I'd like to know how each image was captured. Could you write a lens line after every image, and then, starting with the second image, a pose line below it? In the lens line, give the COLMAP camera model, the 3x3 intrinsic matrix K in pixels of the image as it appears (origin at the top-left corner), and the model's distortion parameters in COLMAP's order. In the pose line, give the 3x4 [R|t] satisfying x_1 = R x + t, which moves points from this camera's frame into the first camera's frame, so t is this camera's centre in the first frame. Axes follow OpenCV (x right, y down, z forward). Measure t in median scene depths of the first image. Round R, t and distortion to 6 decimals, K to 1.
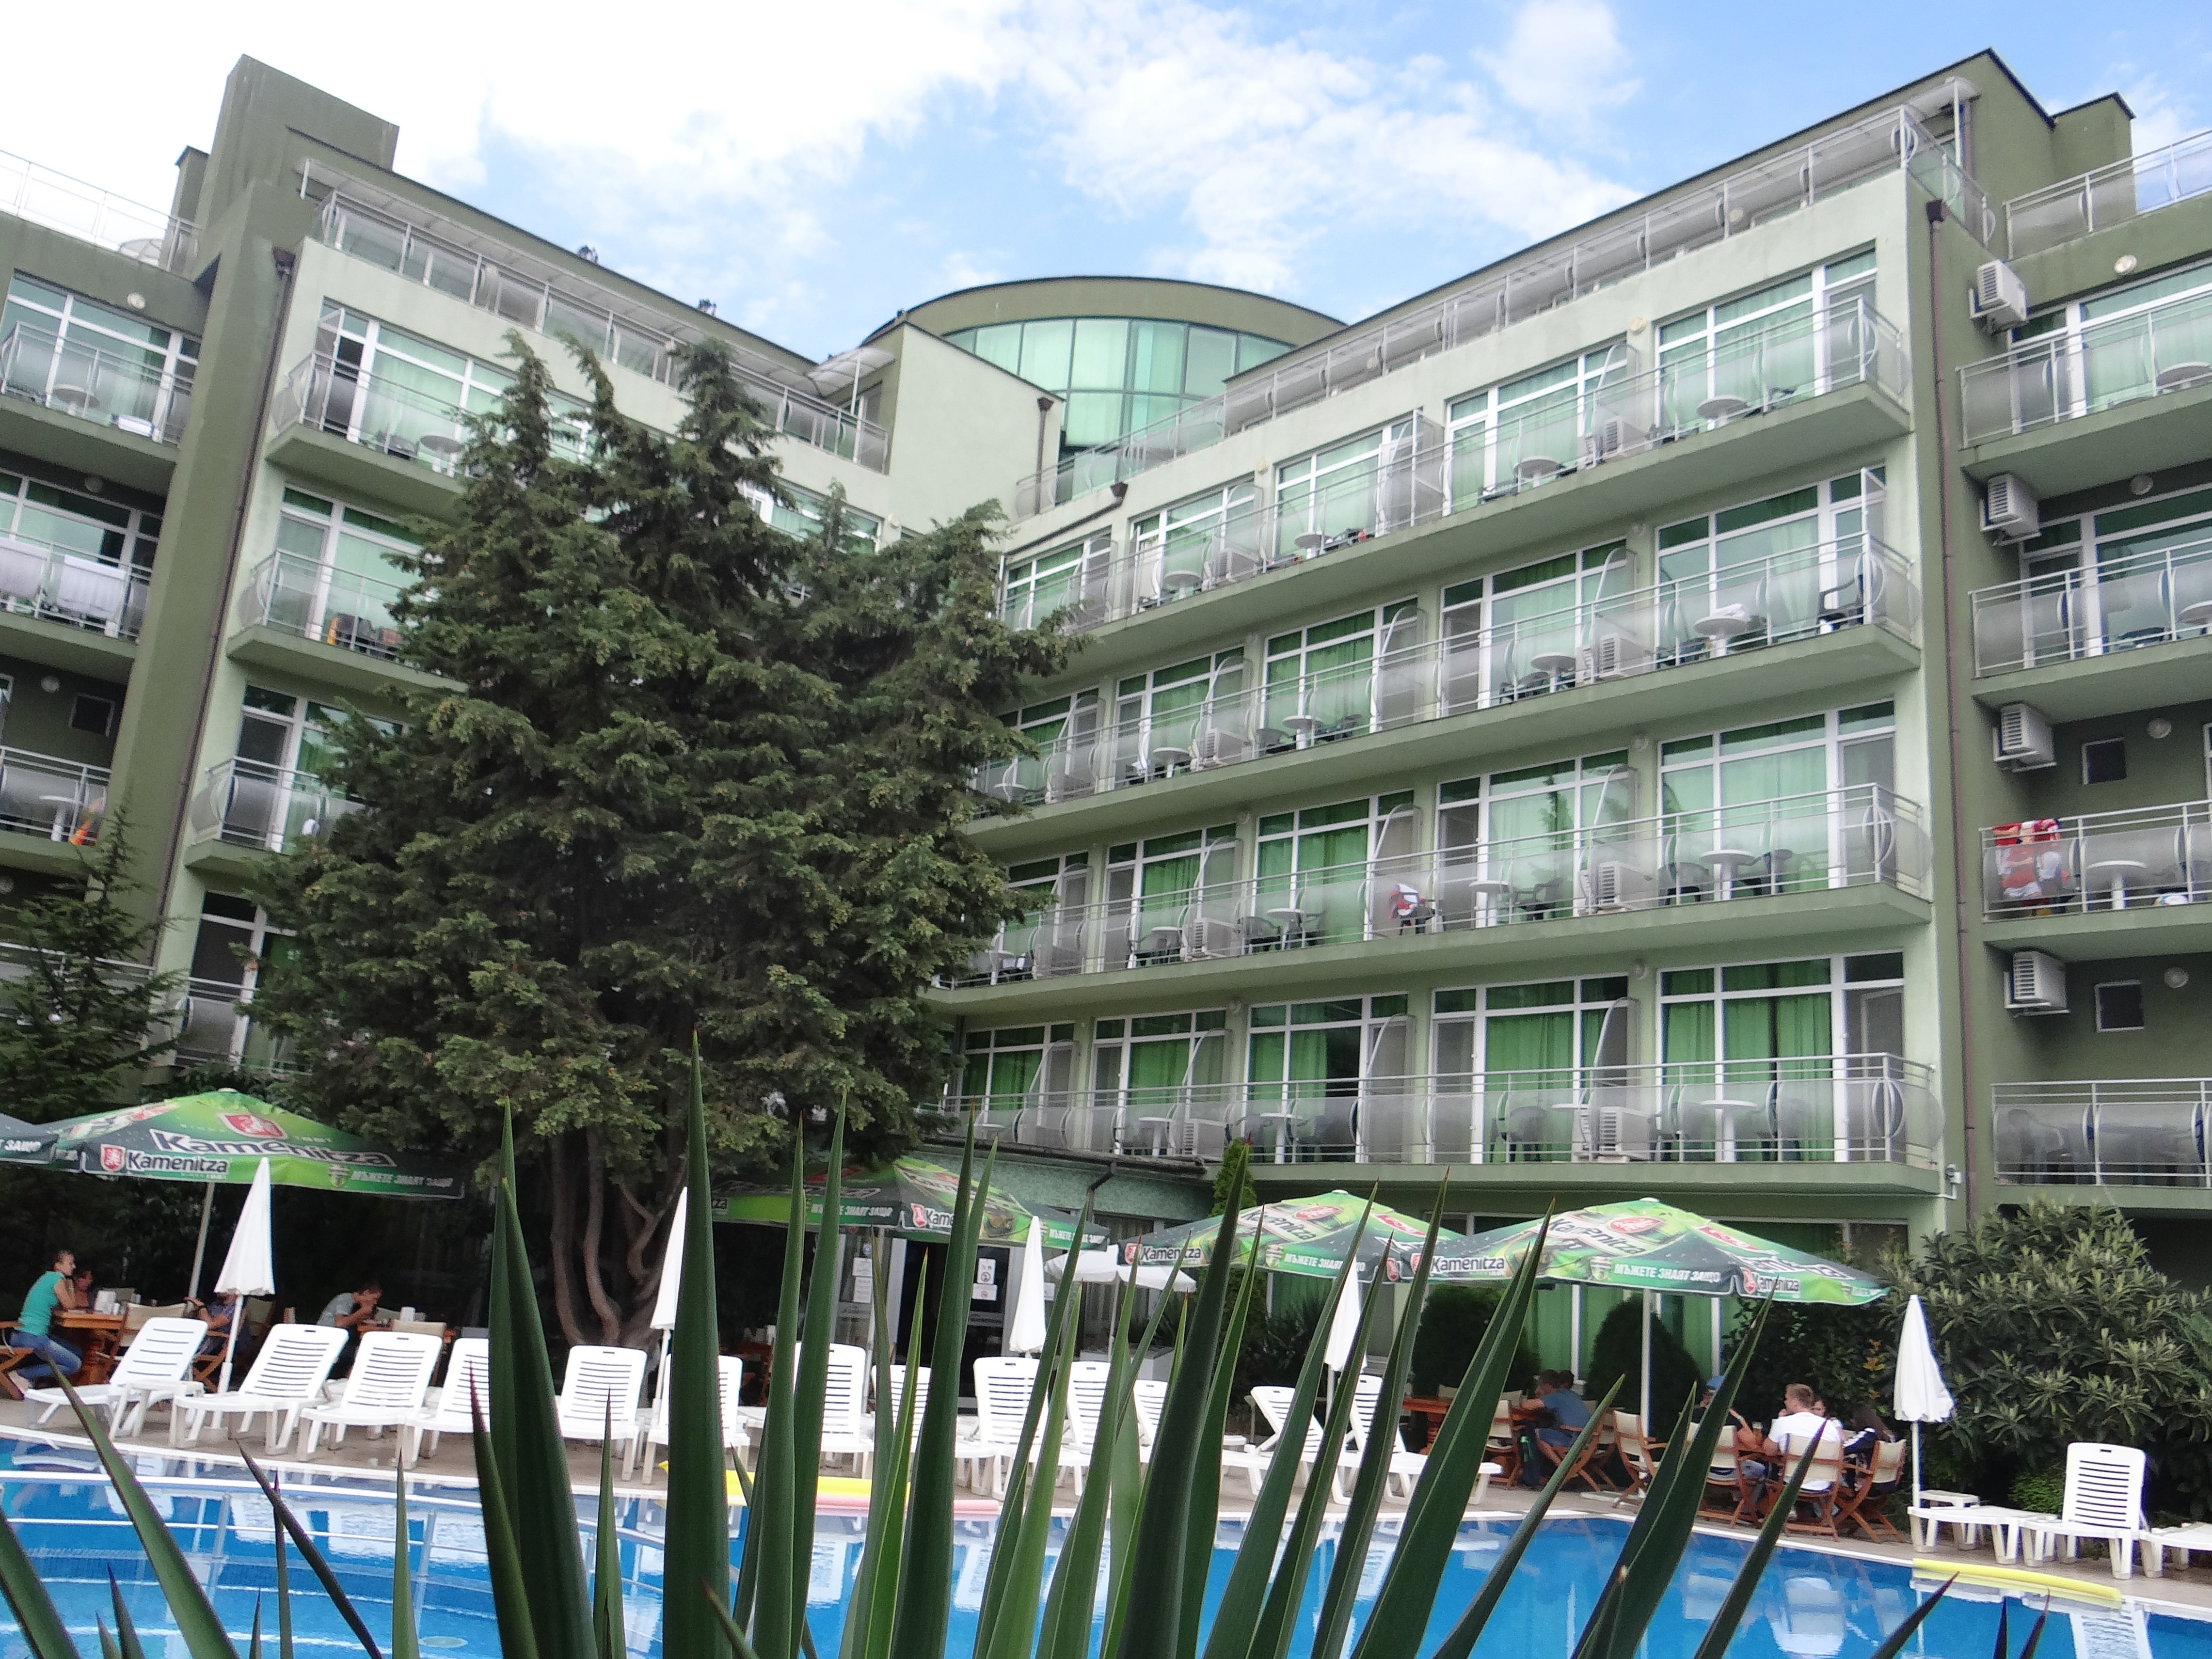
lens RADIAL K [[1862.5, 0, 1098.5], [0, 1862.5, 811.4], [0, 0, 1]] dist [-0.002341, -0.003219]
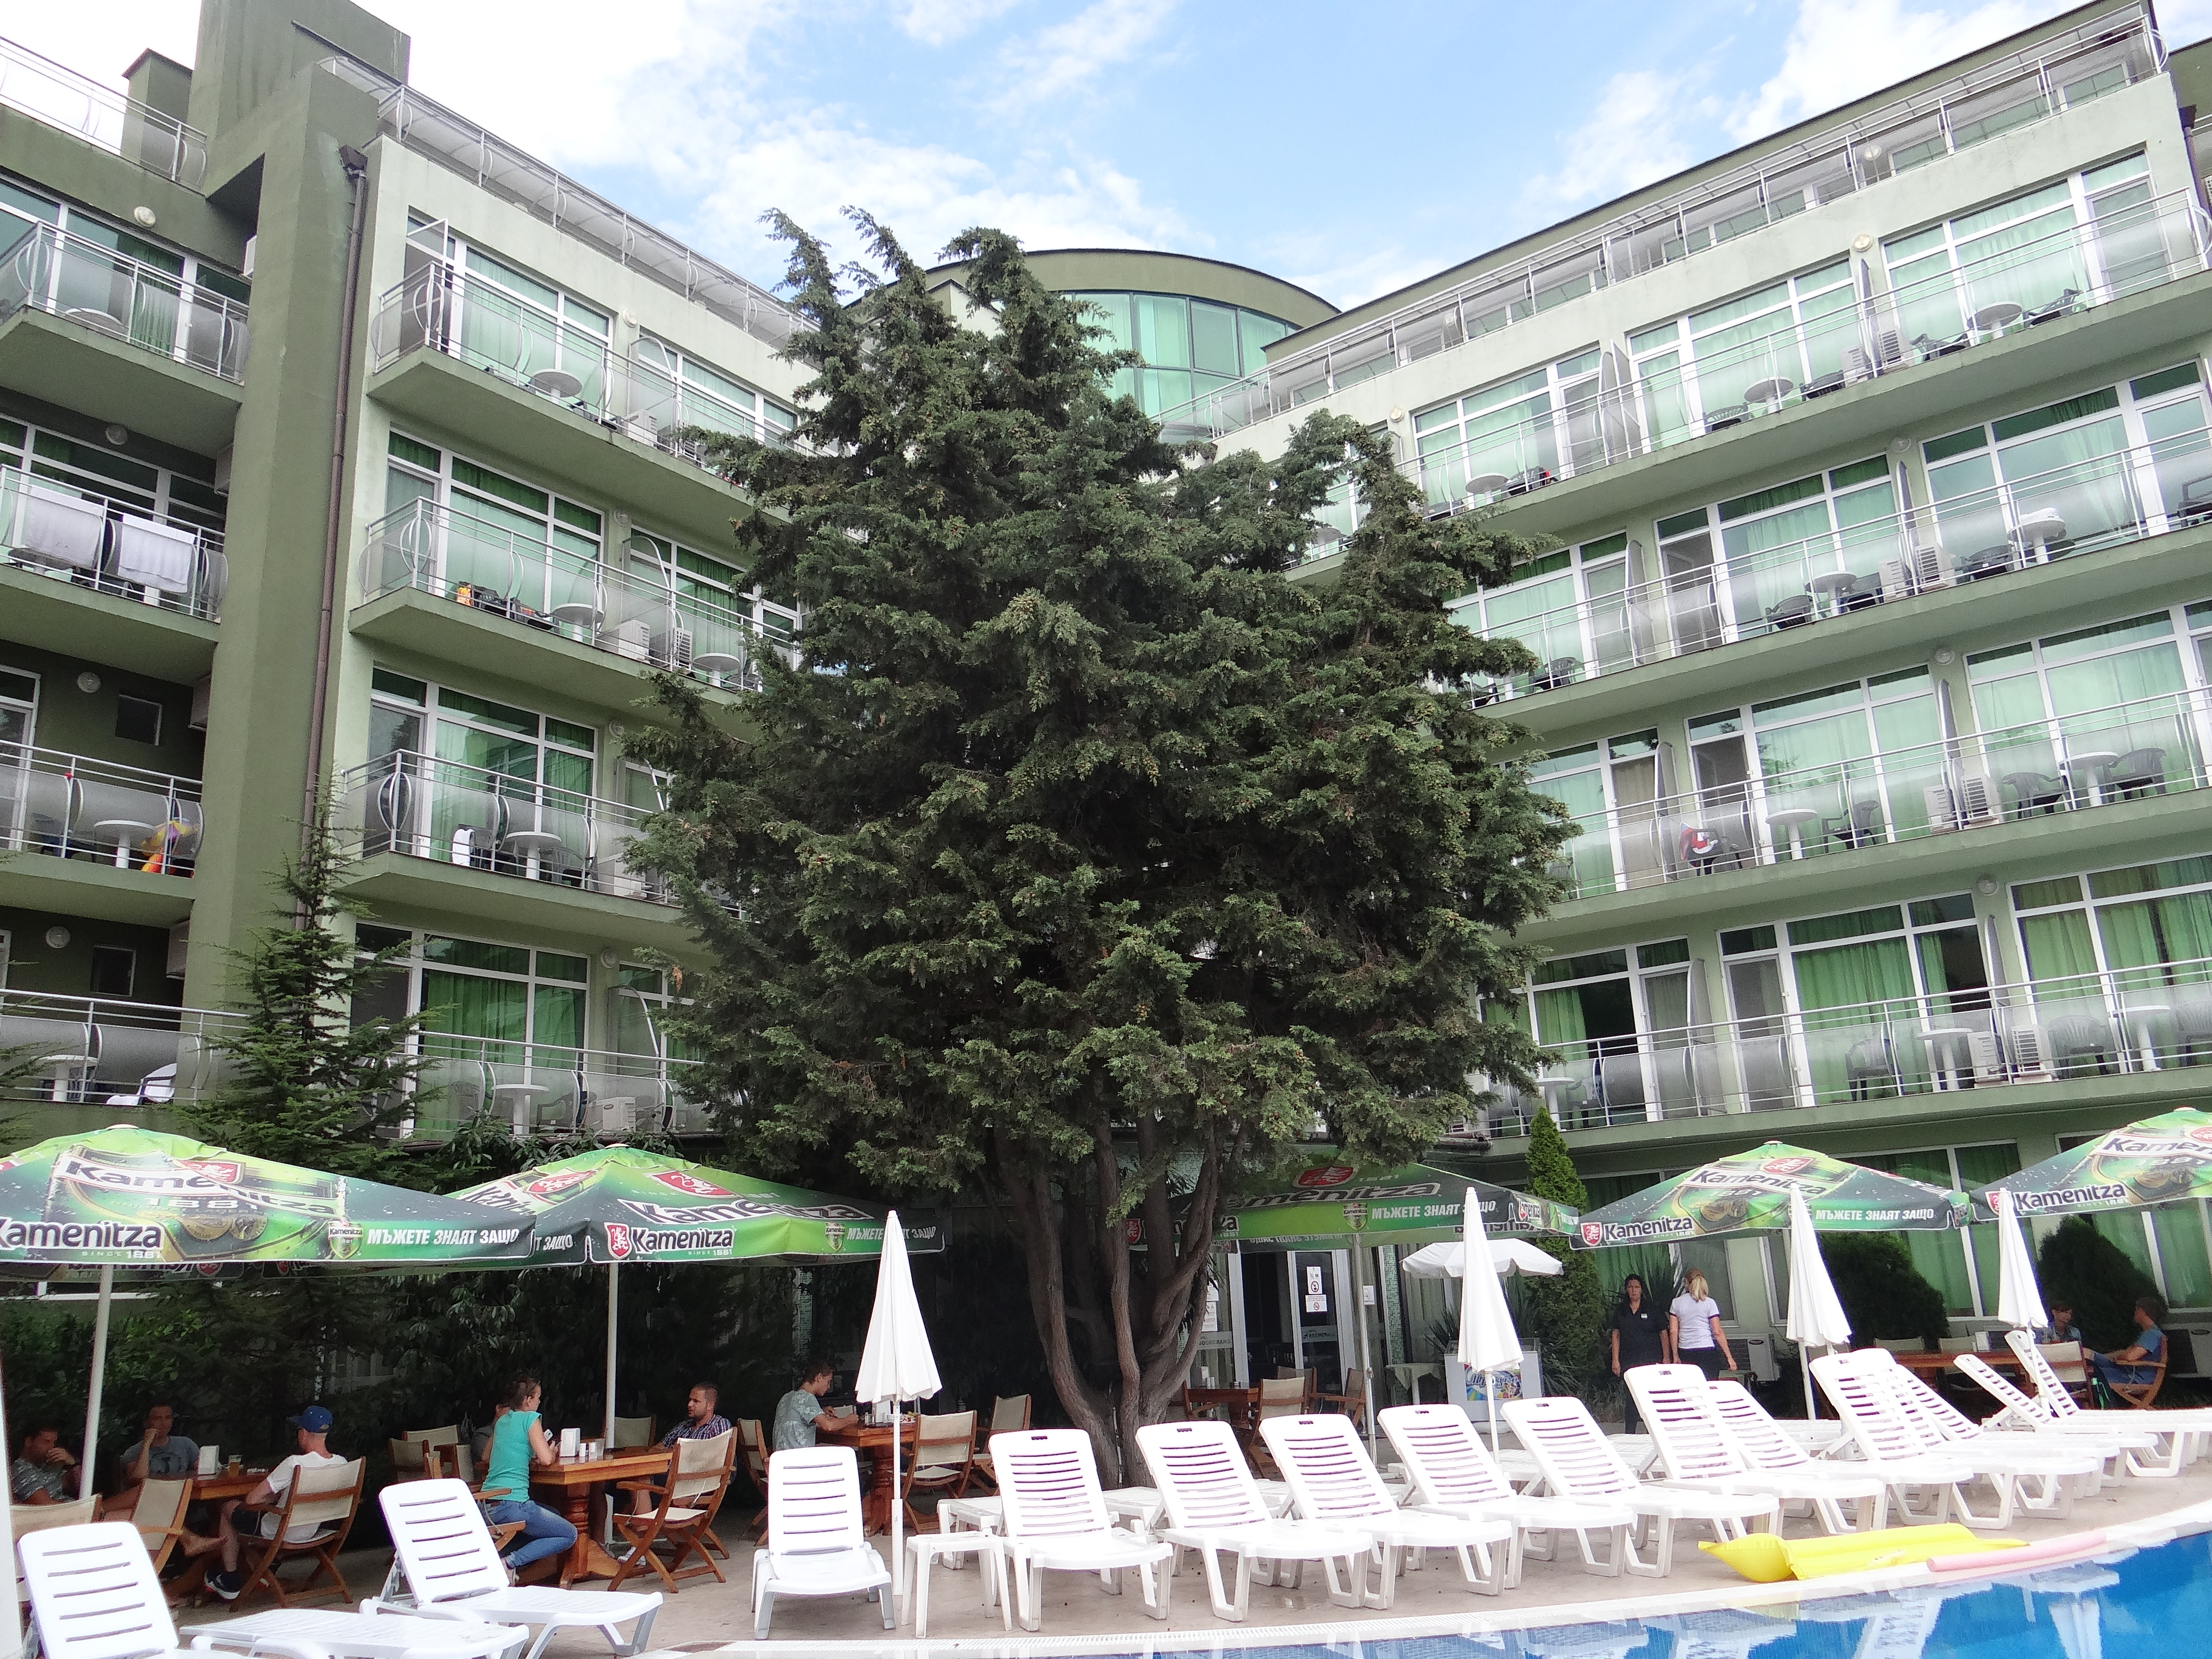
lens RADIAL K [[1733.8, 0, 1097.0], [0, 1733.8, 817.5], [0, 0, 1]] dist [-0.004377, 0.005514]
pose [[0.975013, -0.060670, 0.213704, -0.352487], [0.065251, 0.997764, -0.014440, 0.032626], [-0.212350, 0.028023, 0.976792, 0.218326]]
